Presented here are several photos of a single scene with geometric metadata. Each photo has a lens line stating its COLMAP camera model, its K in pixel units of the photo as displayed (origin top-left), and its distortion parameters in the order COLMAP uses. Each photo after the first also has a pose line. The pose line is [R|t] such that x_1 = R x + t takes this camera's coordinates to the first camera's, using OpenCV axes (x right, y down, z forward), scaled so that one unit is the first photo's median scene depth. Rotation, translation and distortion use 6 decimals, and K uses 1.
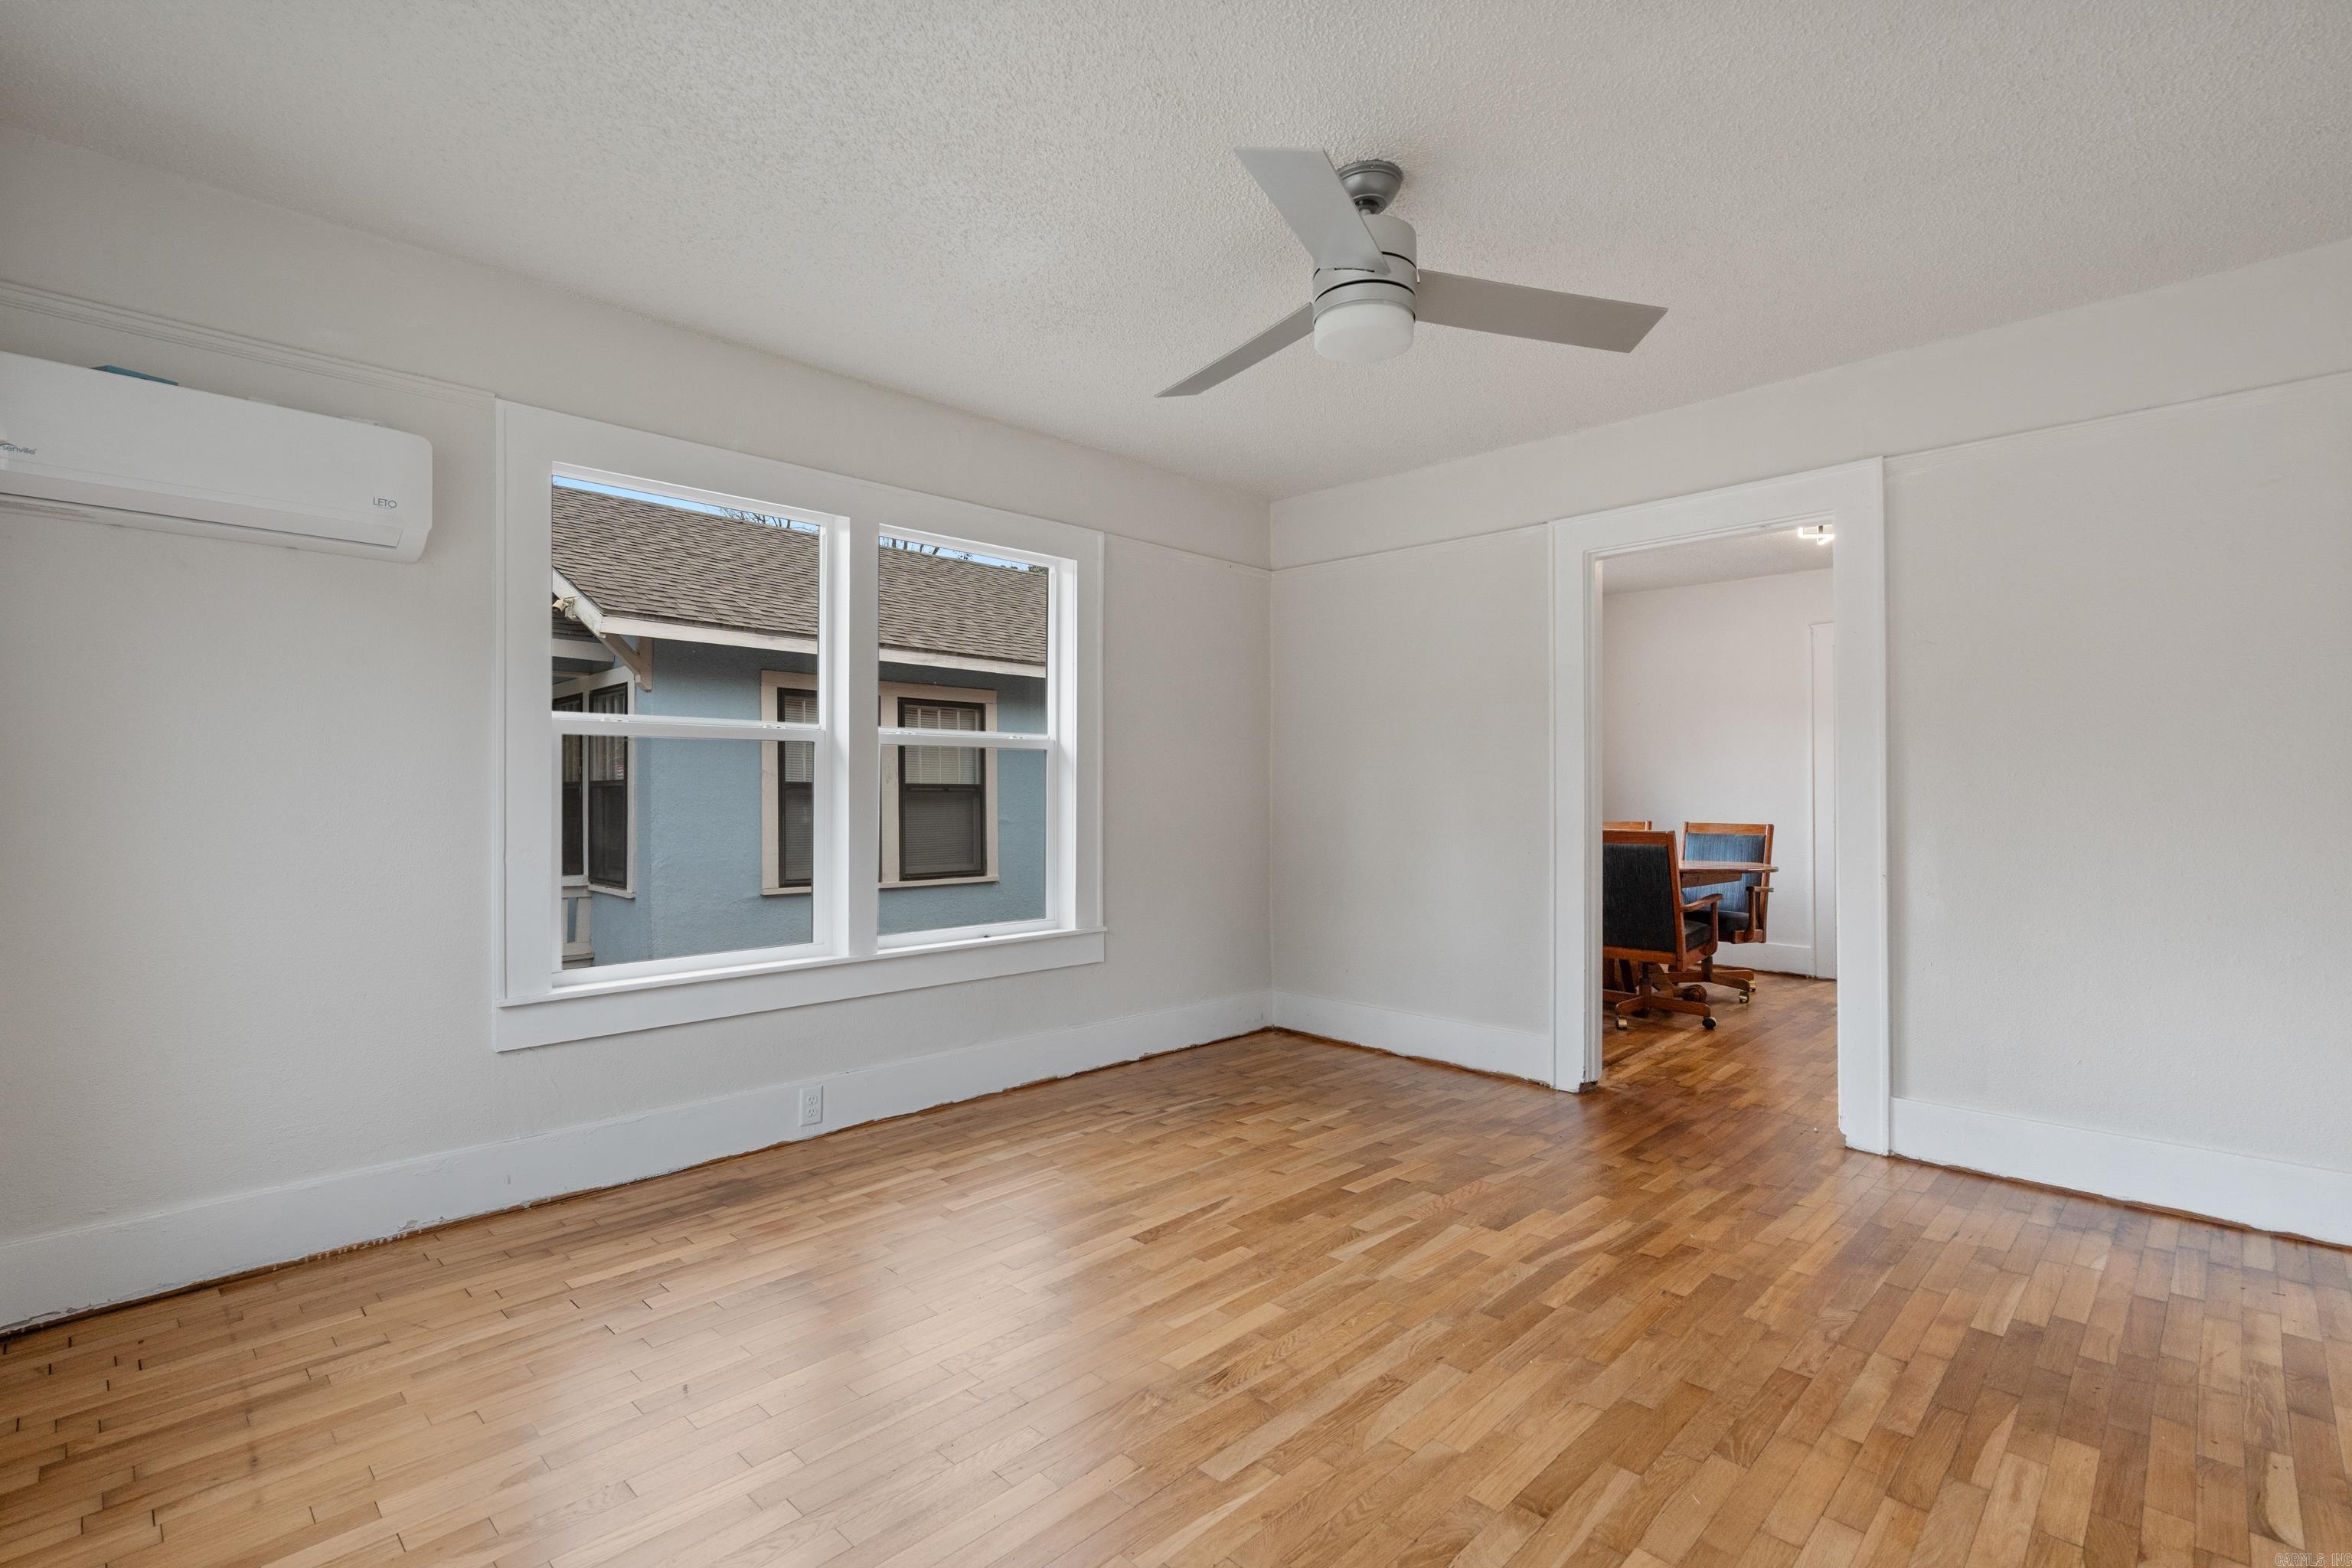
lens RADIAL K [[1085.1, 0, 1166.8], [0, 1085.1, 802.9], [0, 0, 1]] dist [0.000845, 0.000541]
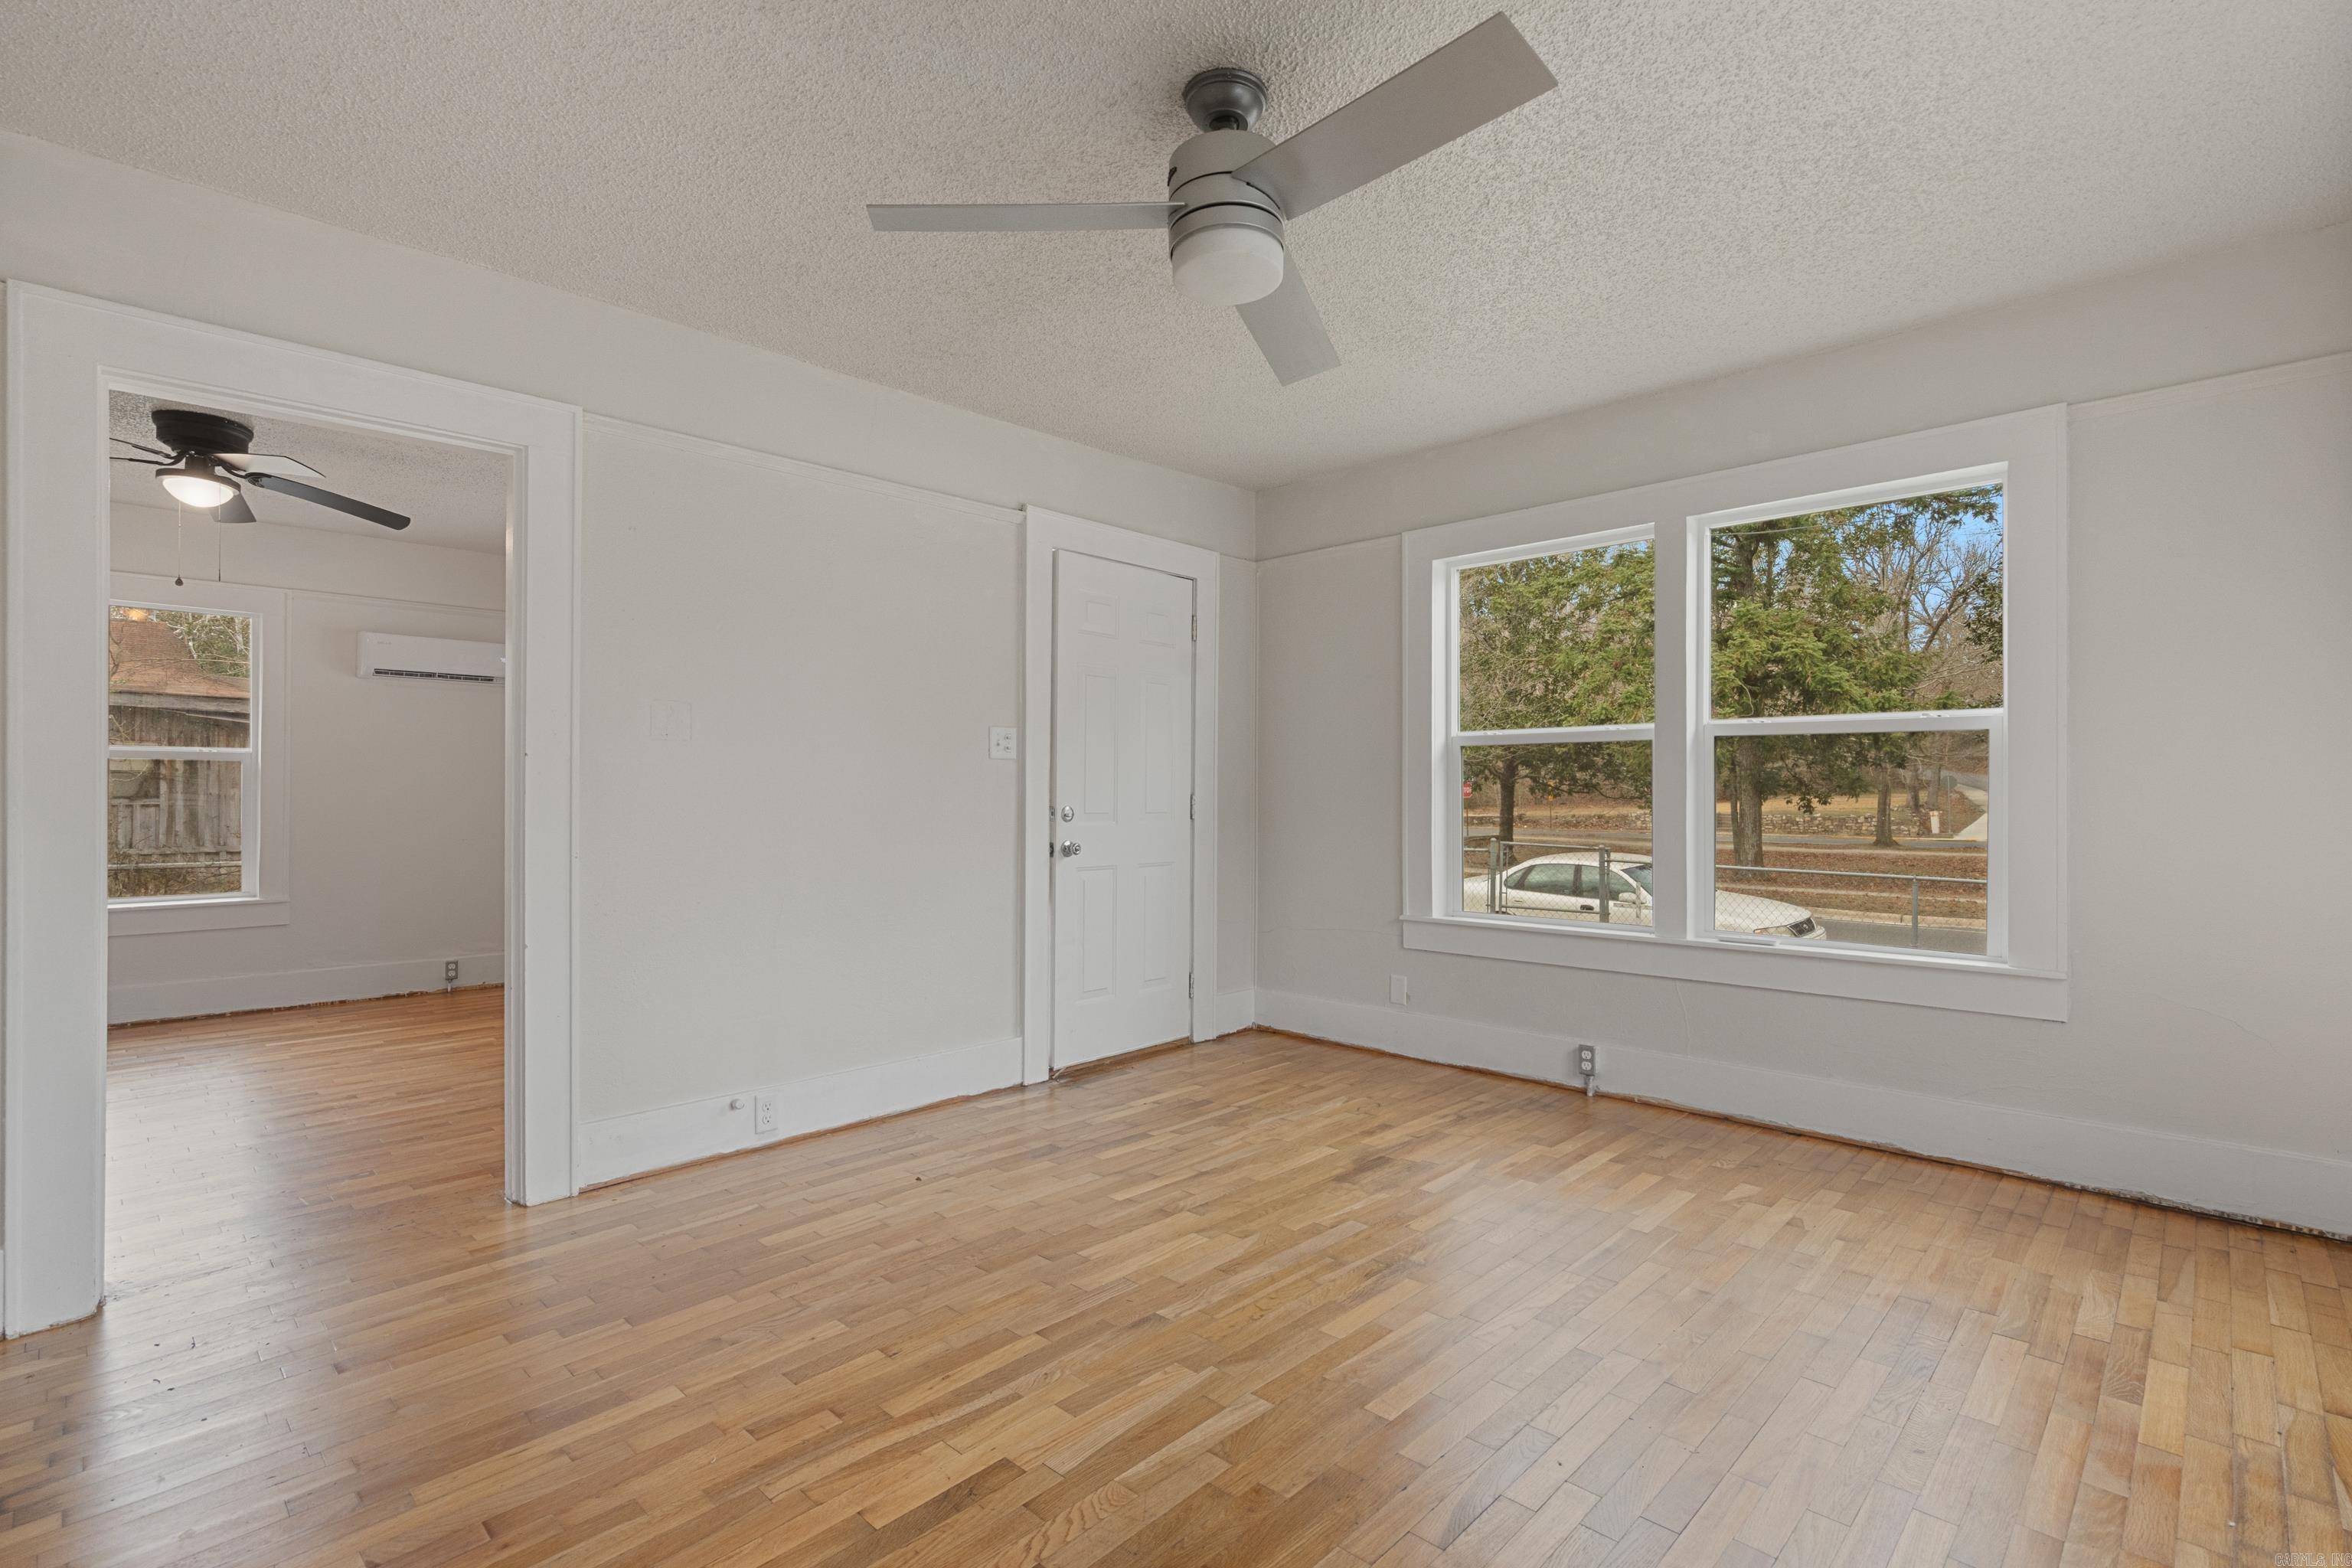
lens RADIAL K [[1085.1, 0, 1166.8], [0, 1085.1, 802.9], [0, 0, 1]] dist [0.000845, 0.000541]
pose [[-0.999942, 0.003348, -0.010211, 0.207900], [0.003183, 0.999864, 0.016157, -0.009004], [0.010264, 0.016123, -0.999817, 1.596978]]
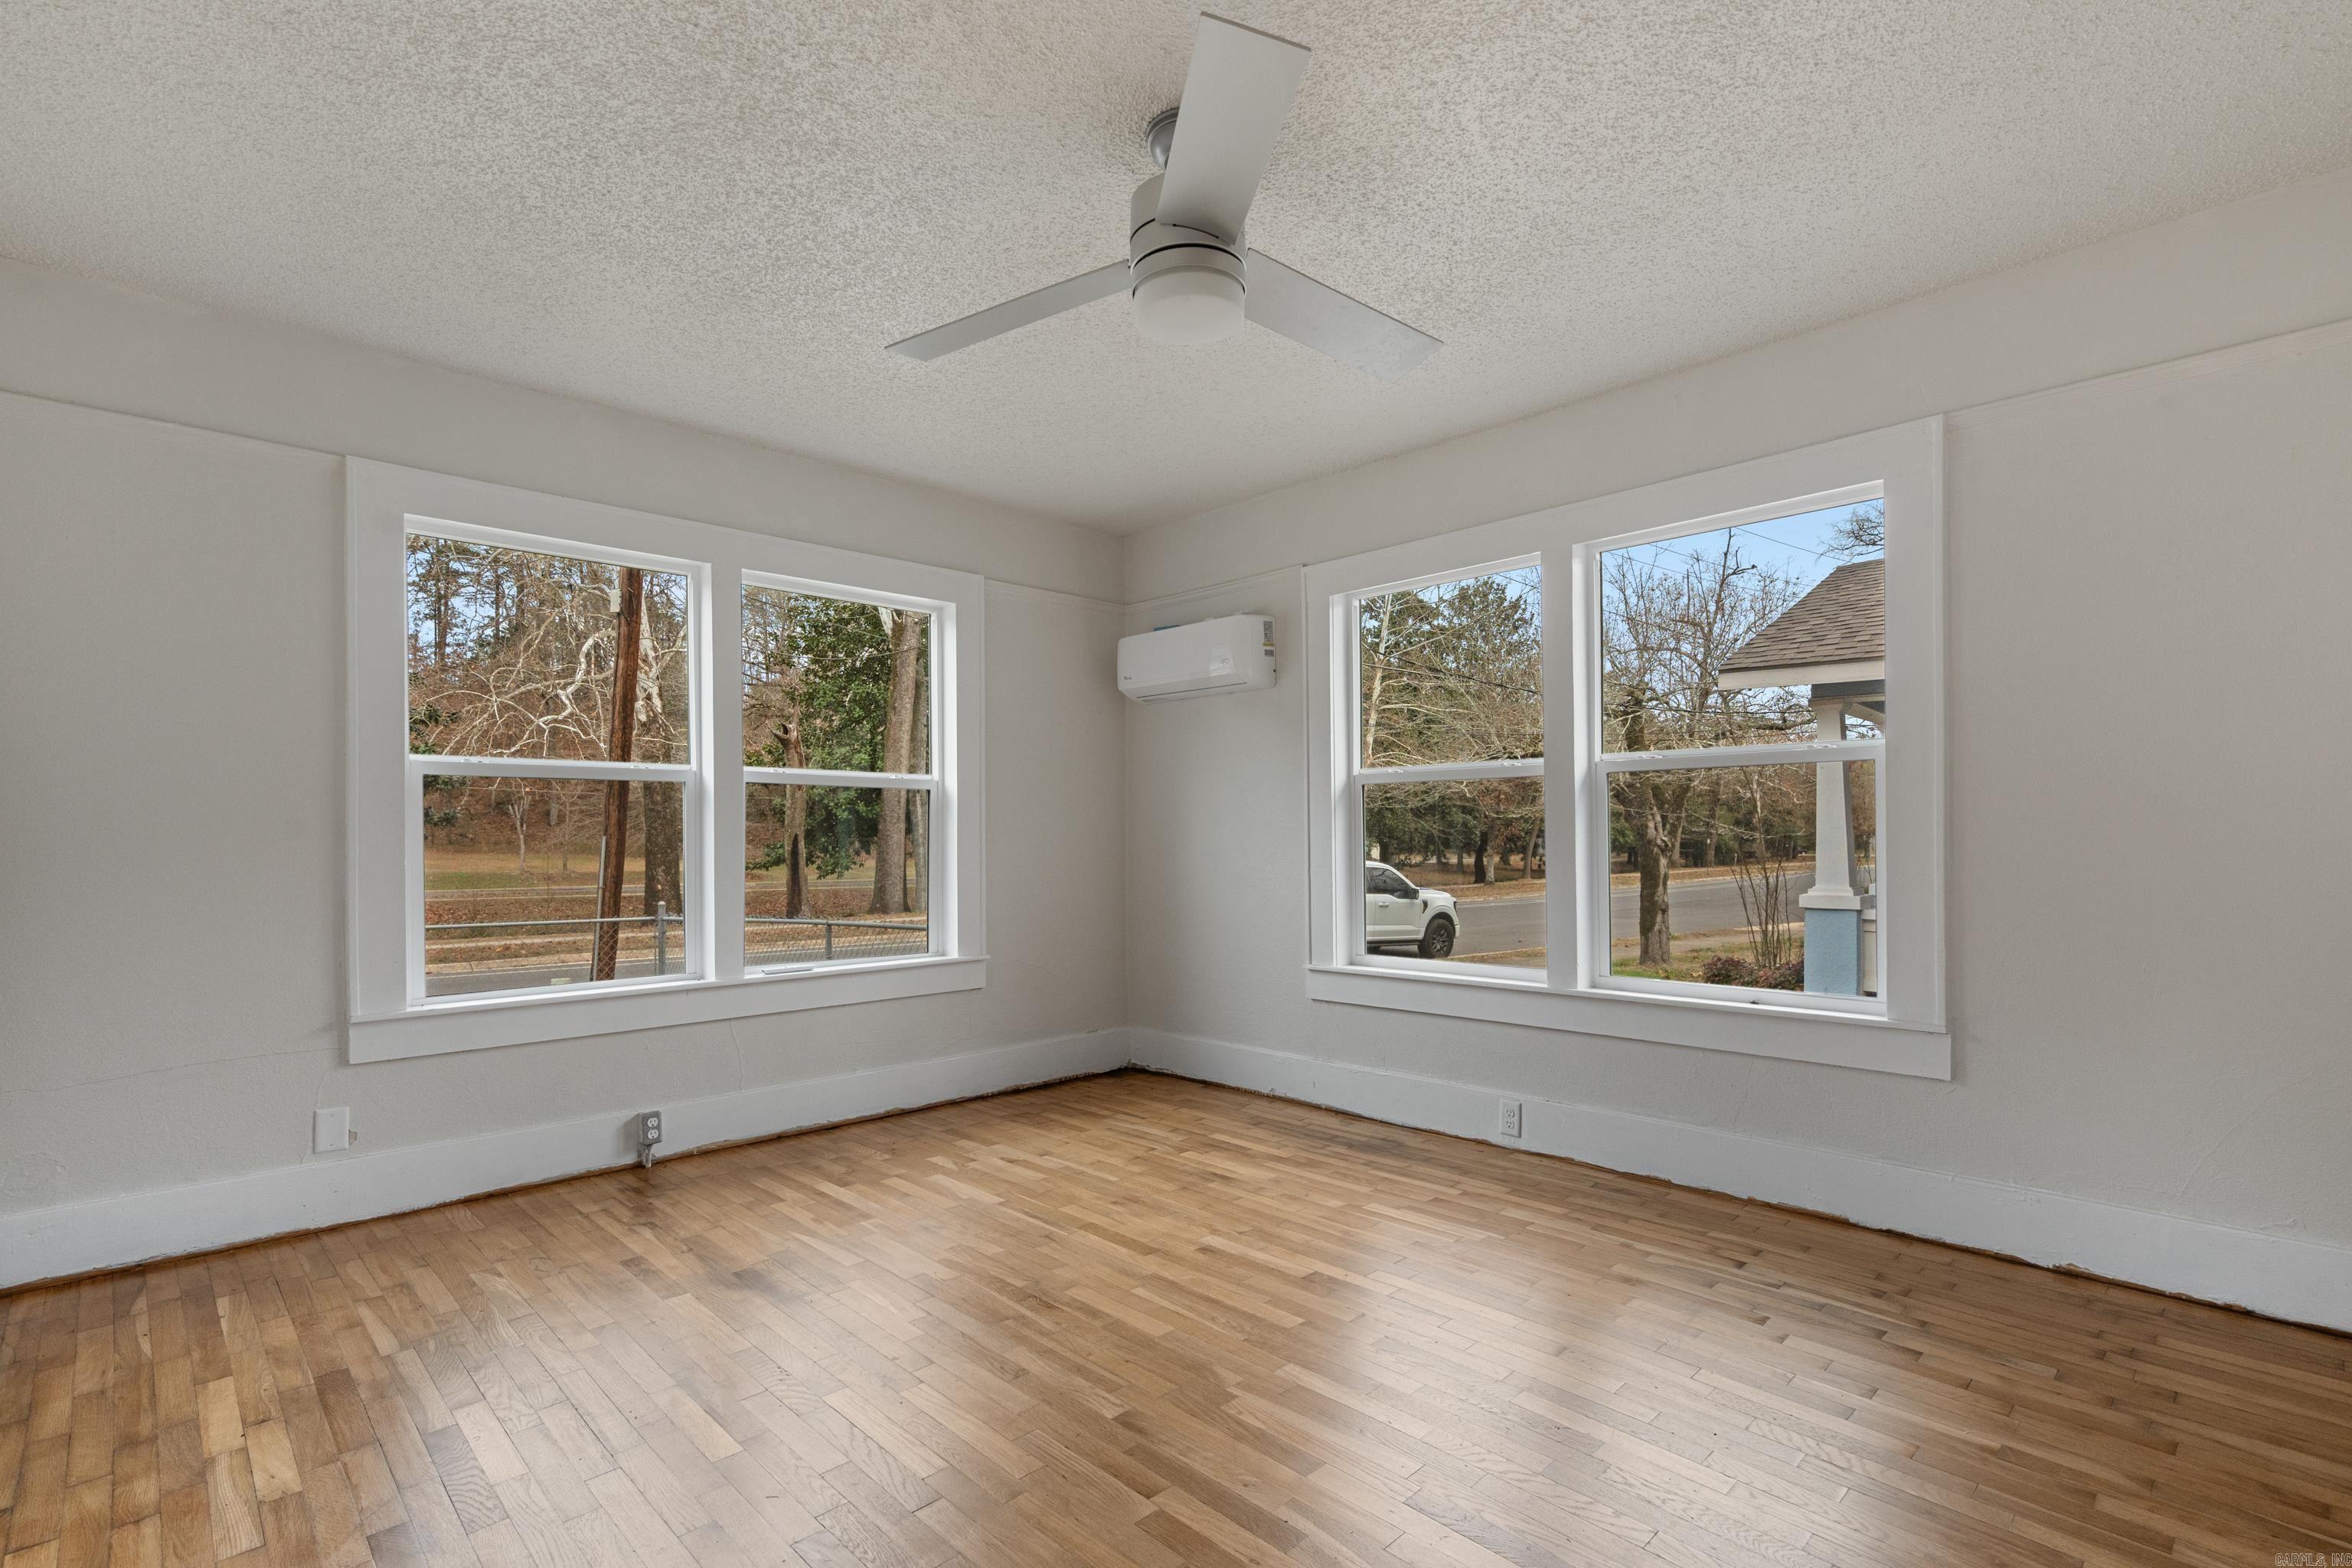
lens RADIAL K [[1095.5, 0, 1161.4], [0, 1095.5, 830.1], [0, 0, 1]] dist [0.001549, 0.000473]
pose [[-0.031326, -0.003090, -0.999504, 0.926644], [0.001415, 0.999994, -0.003136, 0.000630], [0.999508, -0.001513, -0.031321, 0.850675]]
